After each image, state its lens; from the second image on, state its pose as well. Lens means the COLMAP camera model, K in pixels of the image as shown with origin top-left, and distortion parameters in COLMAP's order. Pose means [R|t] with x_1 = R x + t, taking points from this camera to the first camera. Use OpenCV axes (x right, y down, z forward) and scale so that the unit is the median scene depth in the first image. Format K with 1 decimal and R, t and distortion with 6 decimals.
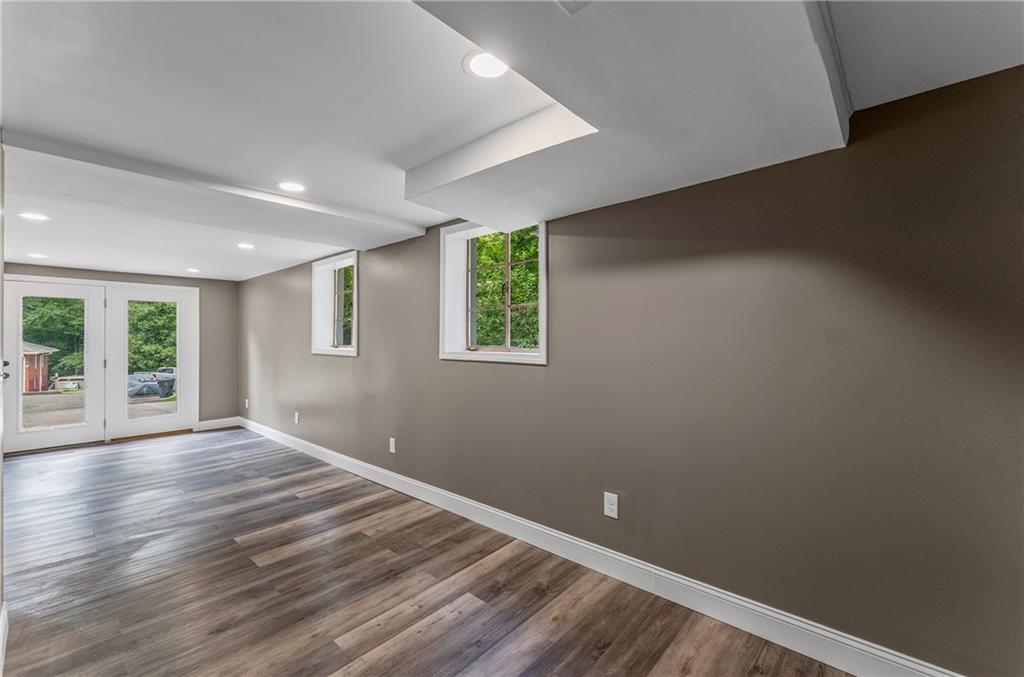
lens RADIAL K [[422.1, 0, 511.0], [0, 422.1, 338.0], [0, 0, 1]] dist [0.000498, 0.000083]
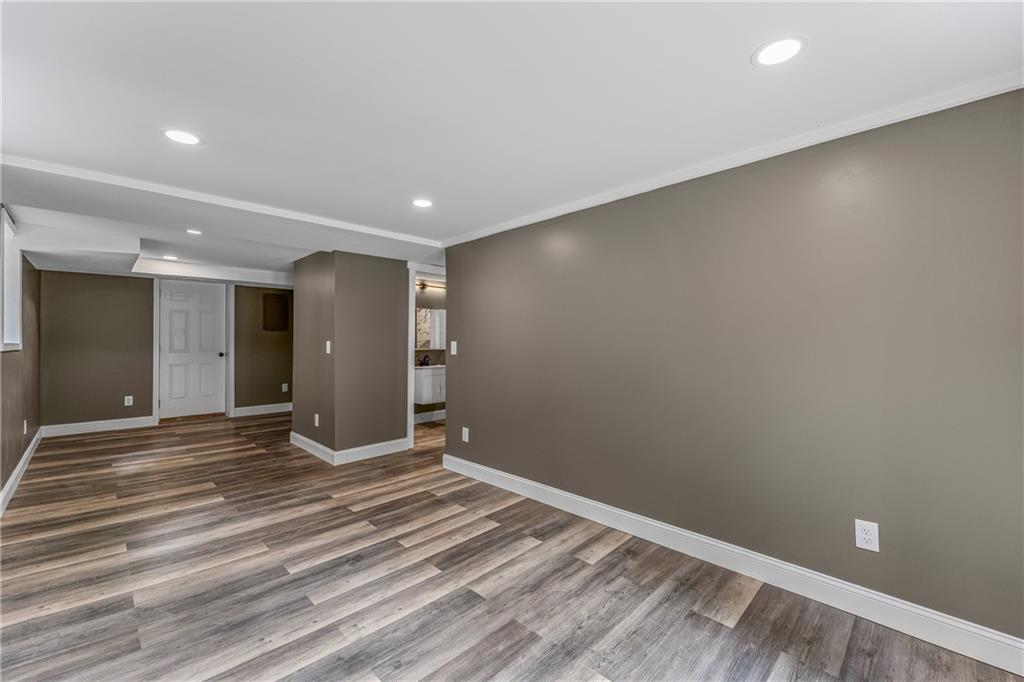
lens RADIAL K [[409.8, 0, 516.9], [0, 409.8, 341.2], [0, 0, 1]] dist [-0.003584, 0.000041]
pose [[-0.999499, 0.001903, 0.031590, -0.640694], [0.001788, 0.999992, -0.003661, 0.016212], [-0.031596, -0.003603, -0.999494, 0.900894]]
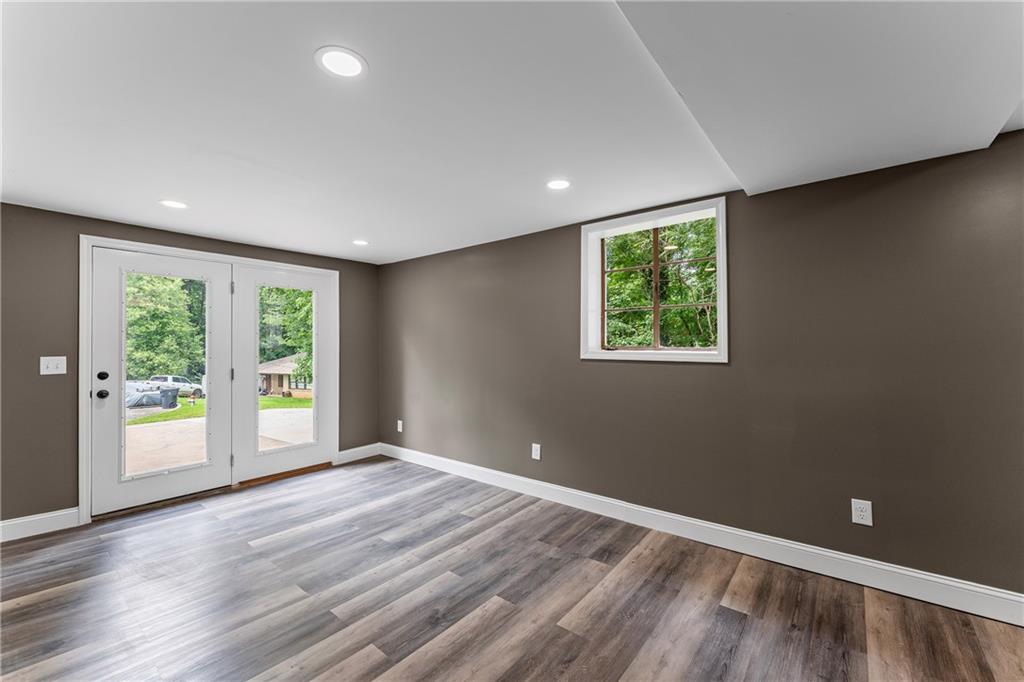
lens RADIAL K [[409.8, 0, 510.3], [0, 409.8, 342.3], [0, 0, 1]] dist [-0.003584, 0.000041]
pose [[0.998594, -0.001524, 0.052990, -0.449665], [0.001810, 0.999984, -0.005353, 0.009767], [-0.052981, 0.005442, 0.998581, 0.251130]]
